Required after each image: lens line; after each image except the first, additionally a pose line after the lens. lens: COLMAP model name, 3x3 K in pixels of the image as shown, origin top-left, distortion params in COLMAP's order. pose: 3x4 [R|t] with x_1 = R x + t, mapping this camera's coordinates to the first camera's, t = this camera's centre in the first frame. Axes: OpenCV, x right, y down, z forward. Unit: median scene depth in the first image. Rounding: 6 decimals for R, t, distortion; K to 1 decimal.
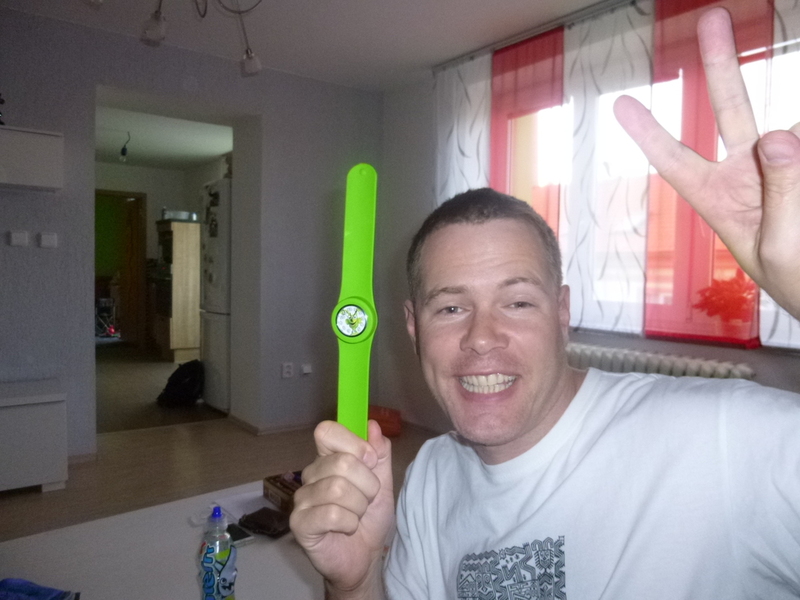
lens RADIAL K [[598.5, 0, 395.4], [0, 598.5, 306.4], [0, 0, 1]] dist [-0.053584, 0.023157]
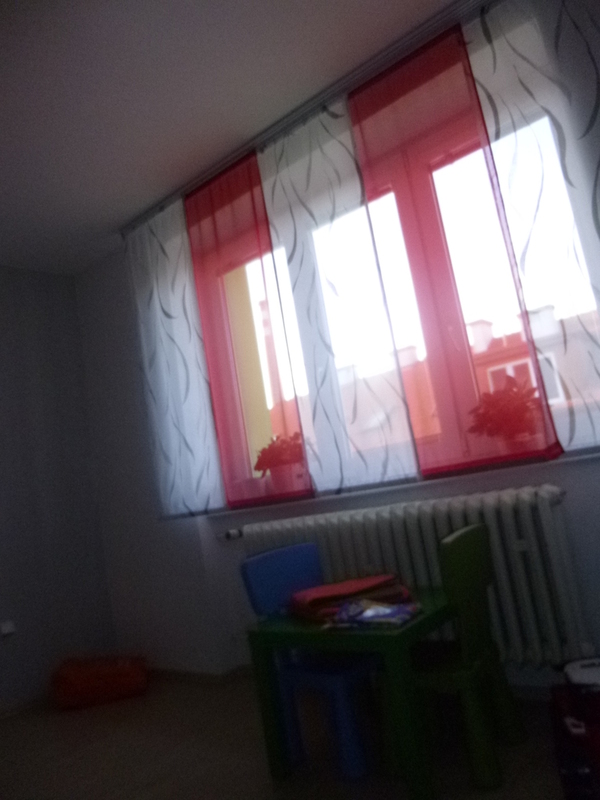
lens RADIAL K [[602.0, 0, 284.8], [0, 602.0, 399.2], [0, 0, 1]] dist [-0.050300, 0.026942]
pose [[0.960069, -0.137175, 0.243825, 0.054226], [0.189428, 0.960100, -0.205729, 0.066800], [-0.205876, 0.243701, 0.947747, 0.215157]]
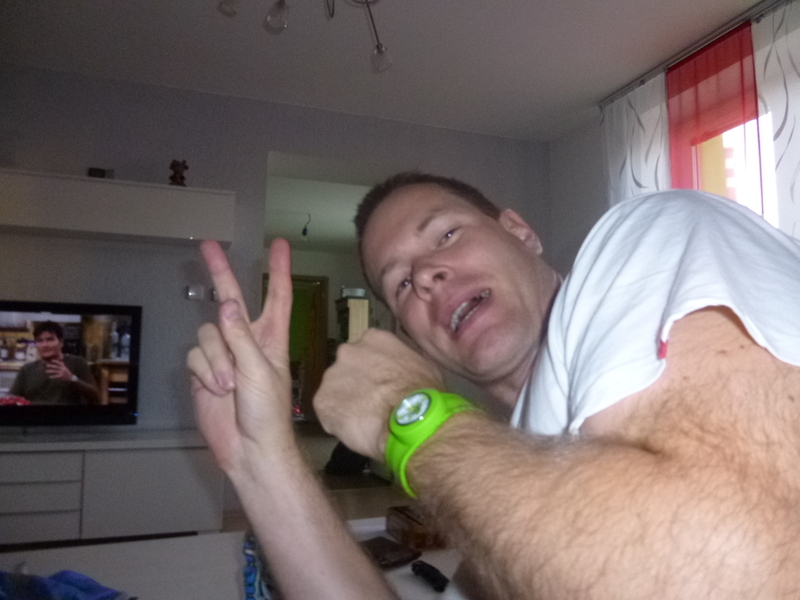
lens RADIAL K [[598.5, 0, 395.4], [0, 598.5, 306.4], [0, 0, 1]] dist [-0.053584, 0.023157]
pose [[0.953995, -0.038983, -0.297278, 0.024224], [-0.008557, 0.987567, -0.156965, 0.071594], [0.299701, 0.152287, 0.941800, 0.090397]]
